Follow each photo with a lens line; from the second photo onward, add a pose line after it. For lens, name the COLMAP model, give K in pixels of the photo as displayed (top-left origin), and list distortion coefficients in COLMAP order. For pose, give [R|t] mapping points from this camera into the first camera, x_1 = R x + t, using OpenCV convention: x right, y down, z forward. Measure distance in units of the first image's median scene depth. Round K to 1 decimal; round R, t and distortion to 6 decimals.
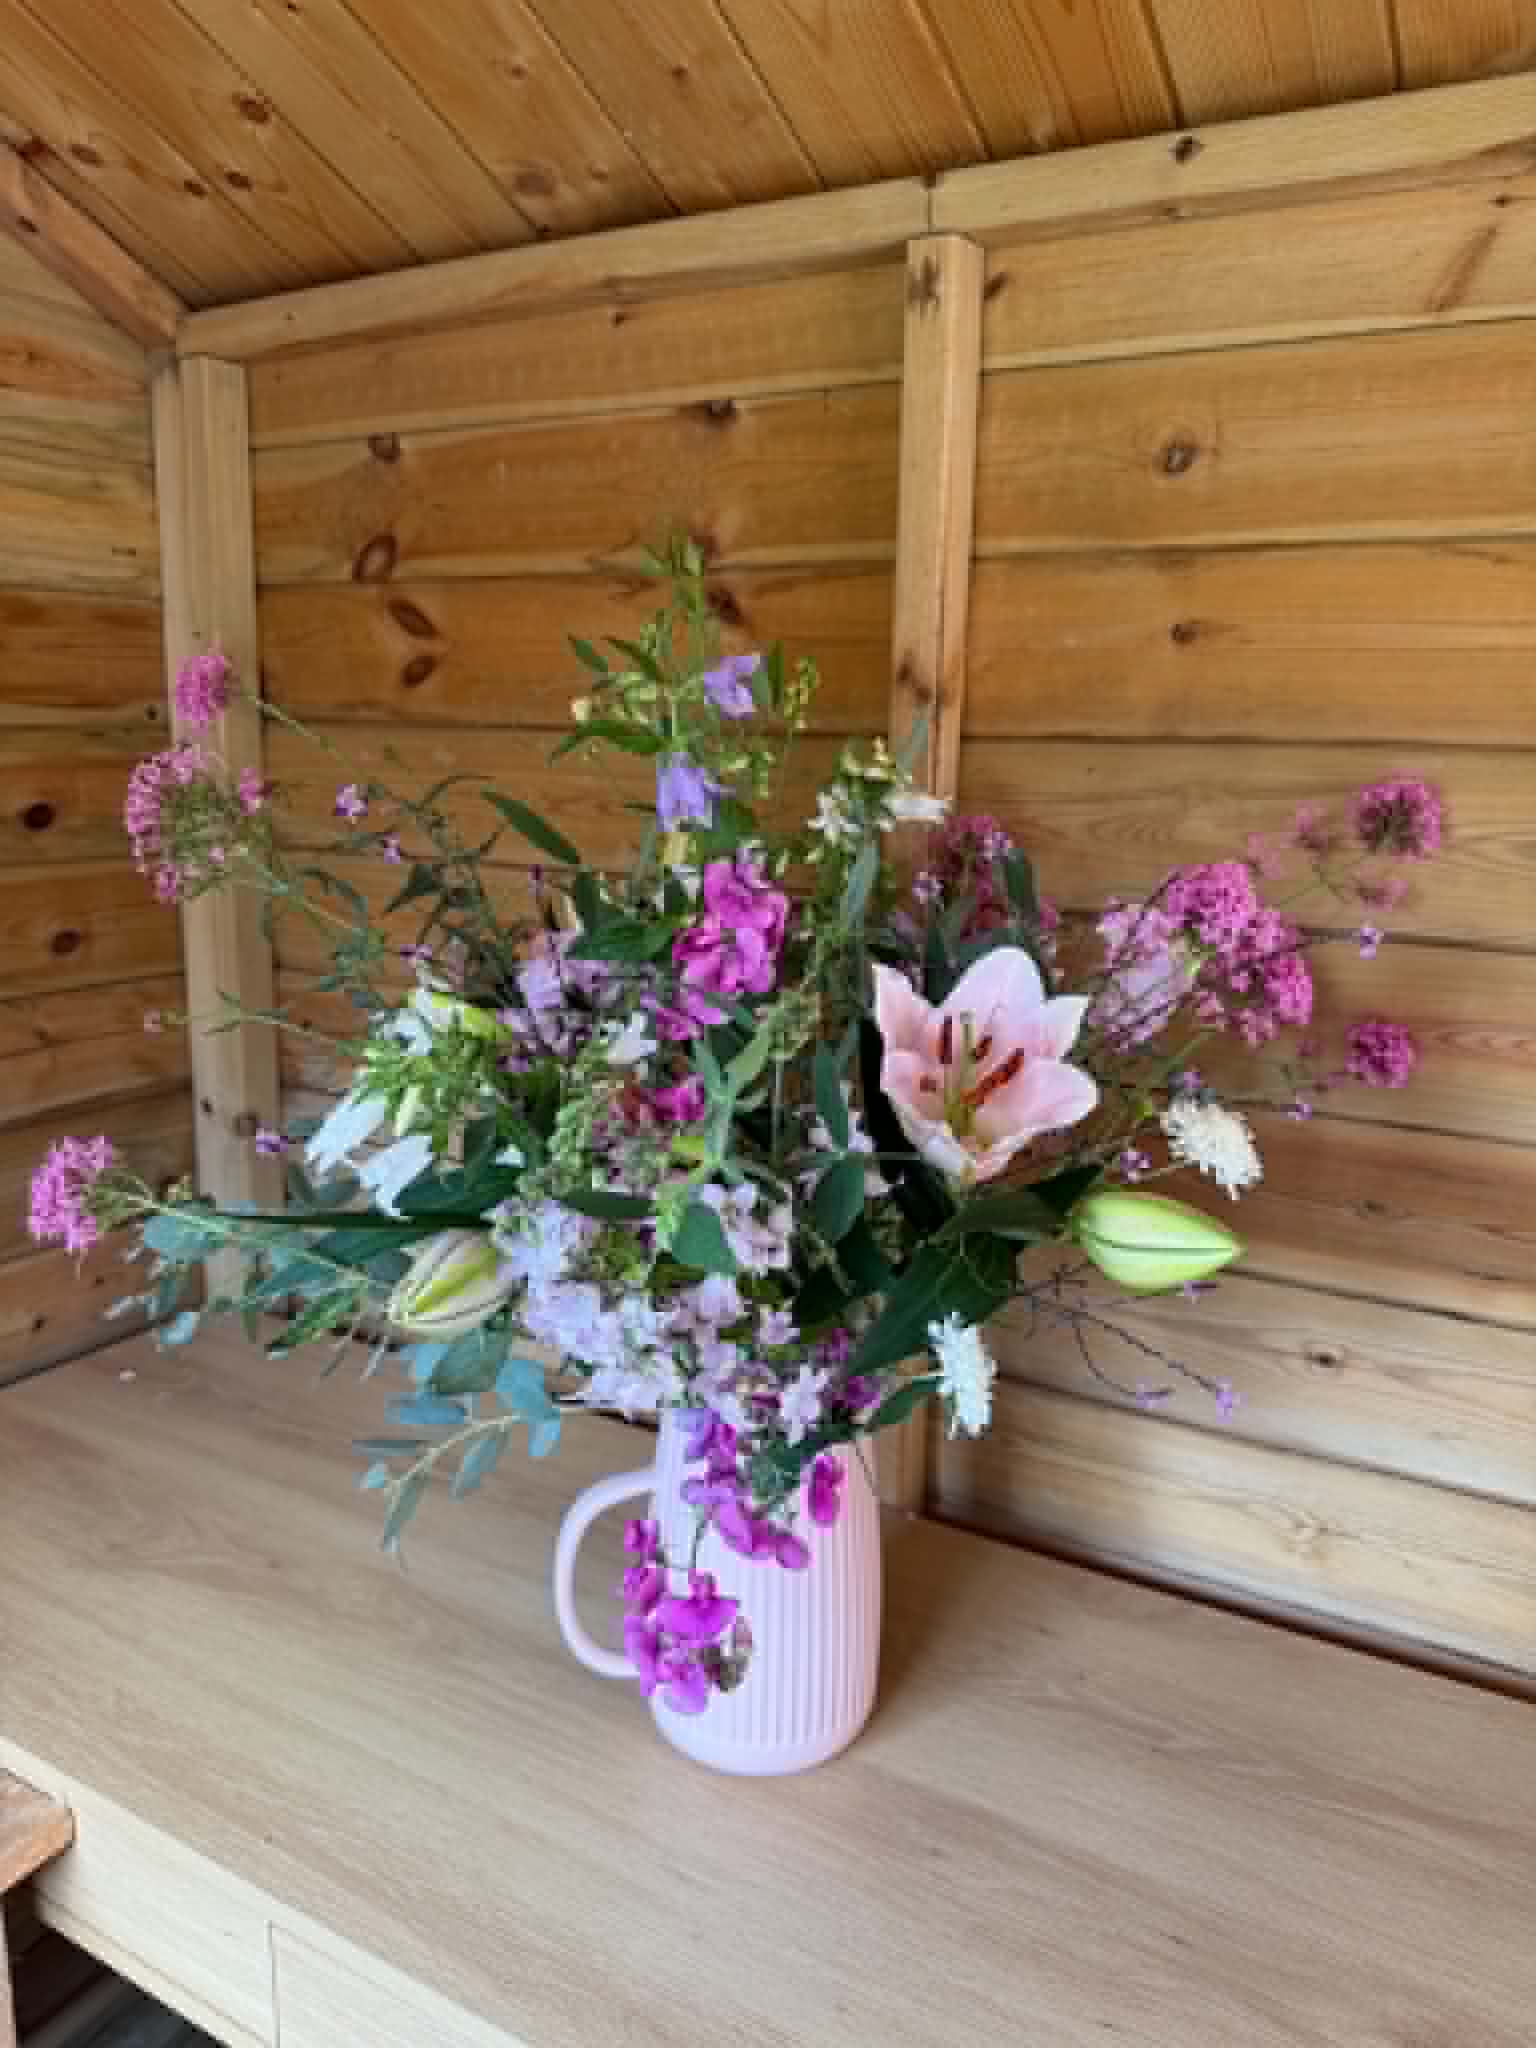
lens RADIAL K [[1496.4, 0, 759.0], [0, 1496.4, 1027.3], [0, 0, 1]] dist [-0.009578, -0.008765]
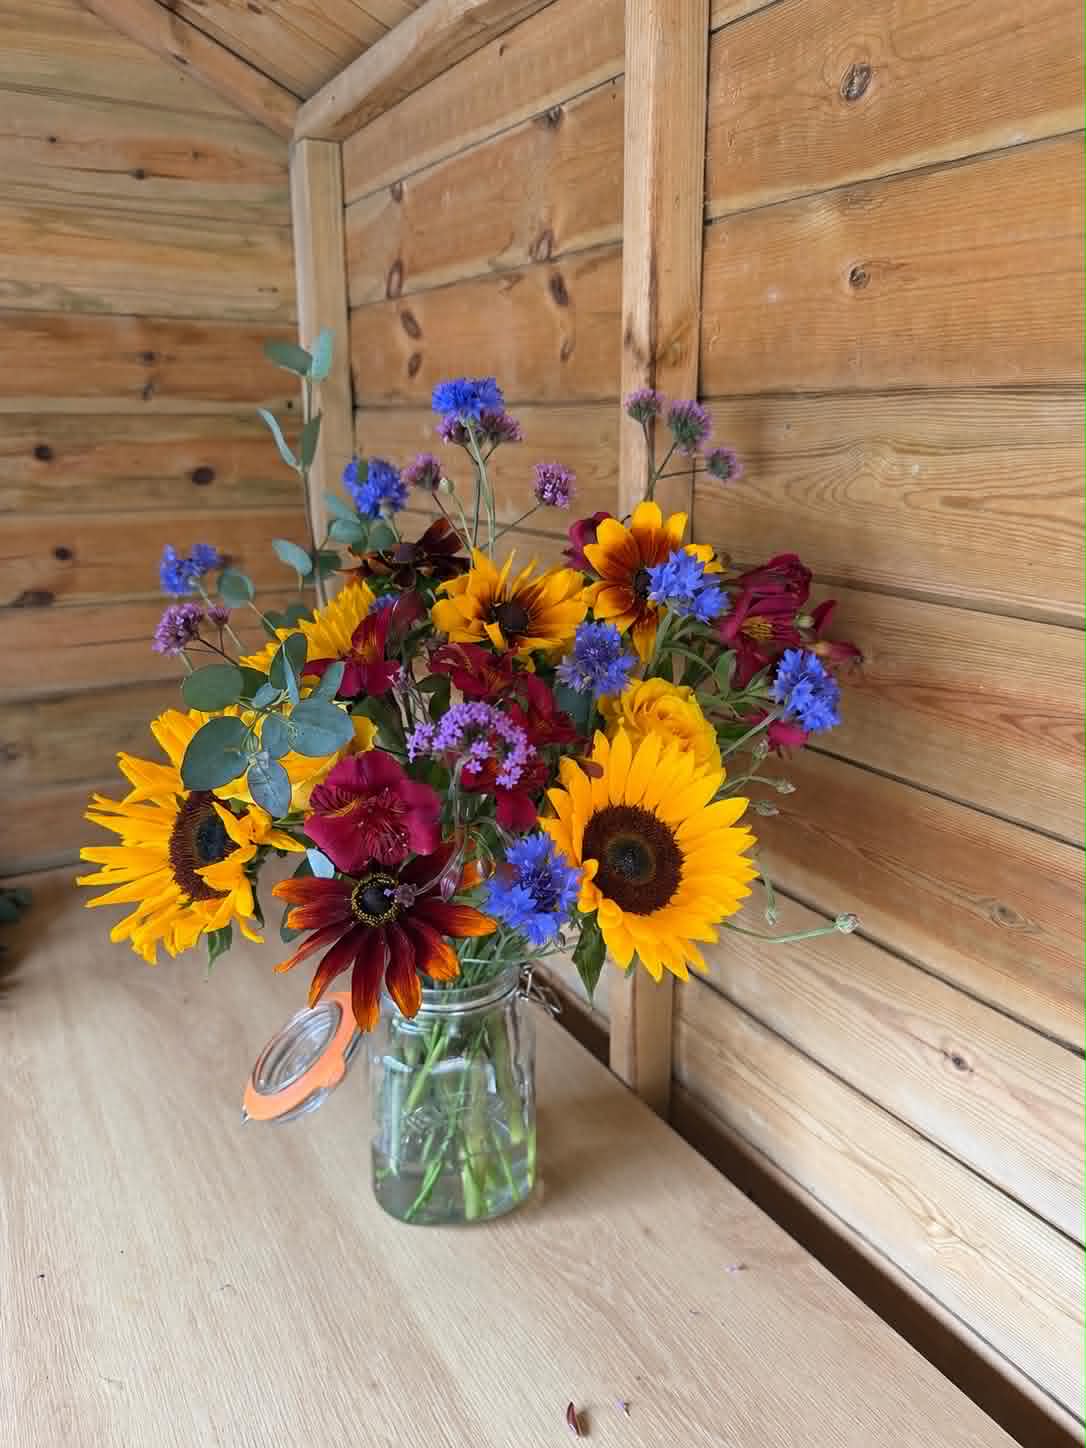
lens RADIAL K [[1058.0, 0, 535.2], [0, 1058.0, 720.6], [0, 0, 1]] dist [-0.009578, -0.008765]
pose [[0.871494, 0.117123, -0.476215, 0.412645], [-0.085451, 0.992474, 0.087717, -0.024254], [0.482904, -0.035751, 0.874943, 0.280533]]
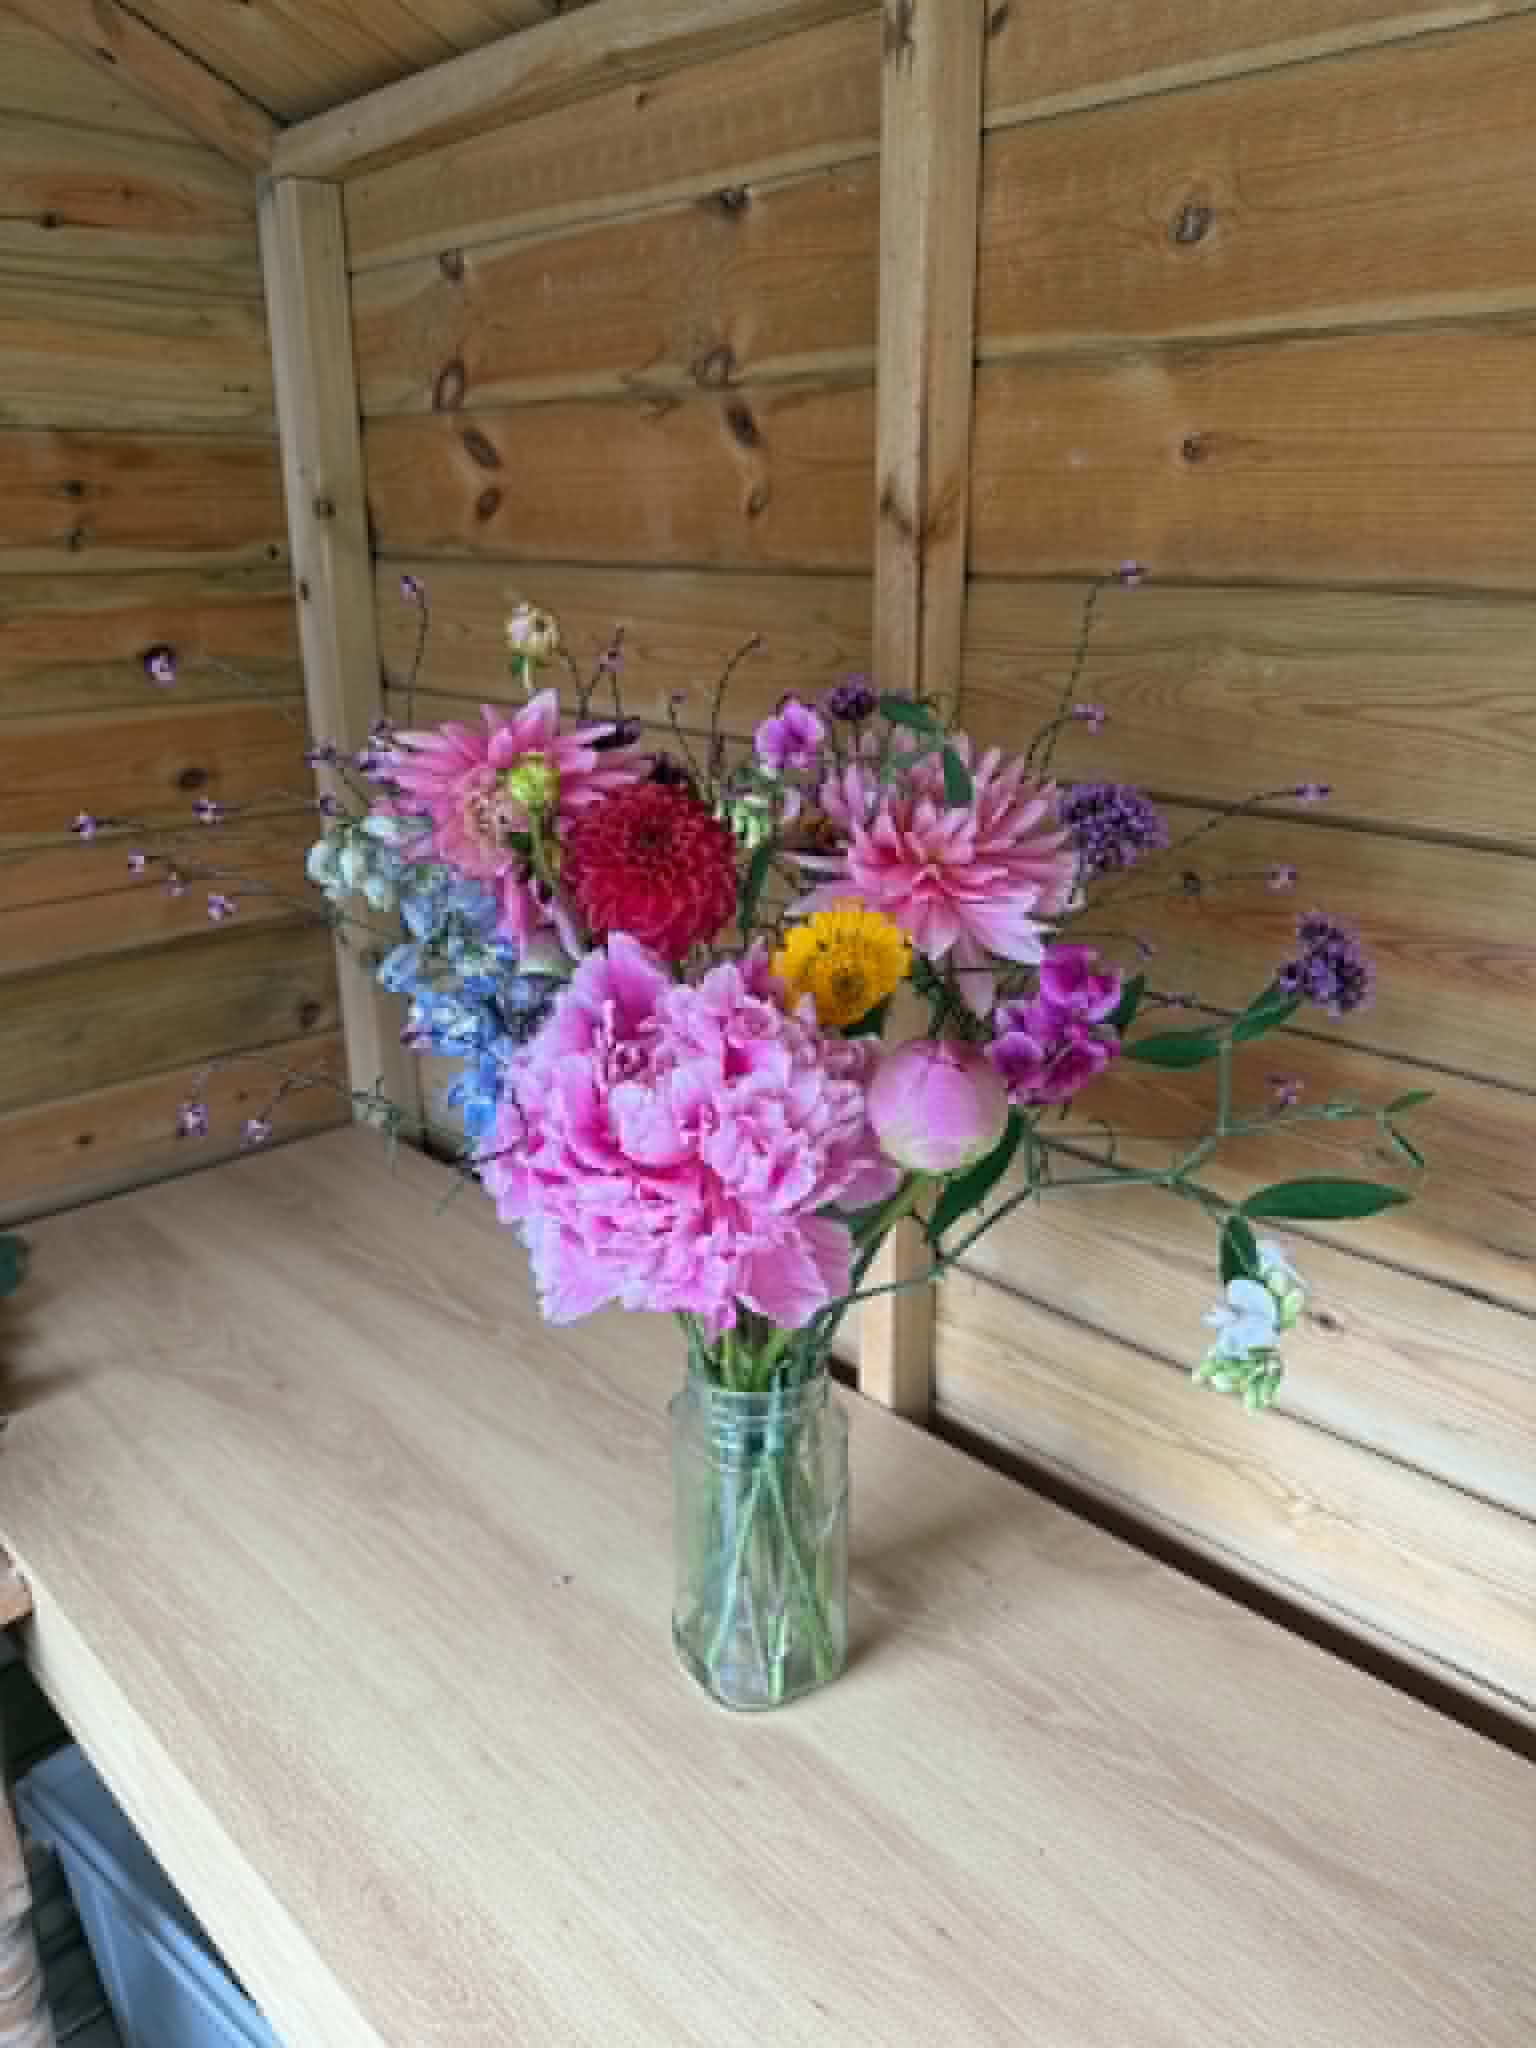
lens RADIAL K [[1496.4, 0, 756.2], [0, 1496.4, 1028.8], [0, 0, 1]] dist [-0.009578, -0.008765]
pose [[0.961398, 0.068406, -0.266525, 0.265222], [-0.034254, 0.990824, 0.130744, -0.042594], [0.273023, -0.116567, 0.954919, 0.103925]]
